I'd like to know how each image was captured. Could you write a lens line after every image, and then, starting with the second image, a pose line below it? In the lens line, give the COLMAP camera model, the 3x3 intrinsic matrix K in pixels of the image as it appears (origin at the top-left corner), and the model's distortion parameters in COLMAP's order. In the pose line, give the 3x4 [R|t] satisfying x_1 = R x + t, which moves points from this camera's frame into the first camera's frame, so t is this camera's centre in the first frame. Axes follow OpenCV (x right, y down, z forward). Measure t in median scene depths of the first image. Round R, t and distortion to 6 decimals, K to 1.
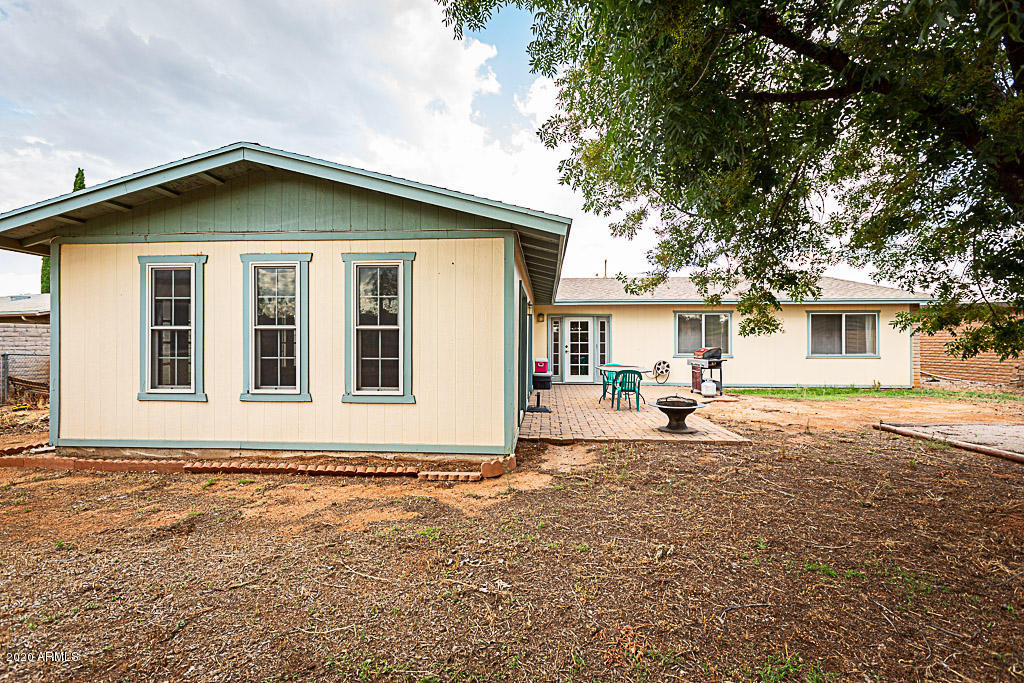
lens RADIAL K [[470.6, 0, 512.0], [0, 470.6, 341.5], [0, 0, 1]] dist [0.000511, 0.013981]
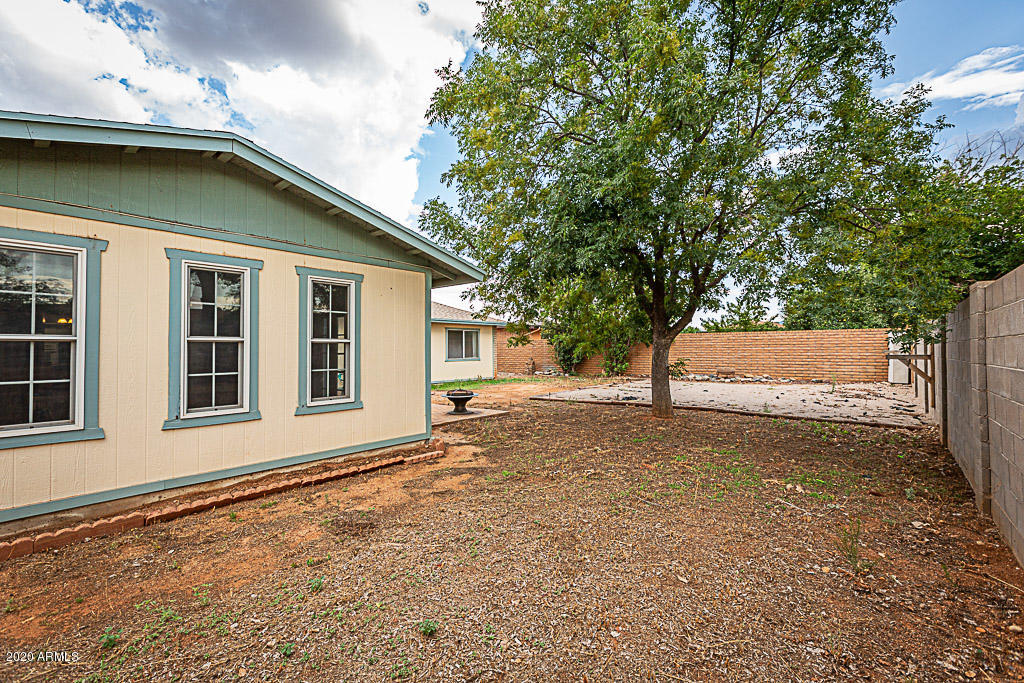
lens RADIAL K [[466.7, 0, 512.0], [0, 466.7, 341.5], [0, 0, 1]] dist [-0.058725, 0.023519]
pose [[0.565317, 0.005649, 0.824855, -0.915086], [0.015552, 0.999726, -0.017506, -0.002623], [-0.824727, 0.022724, 0.565074, 0.071027]]
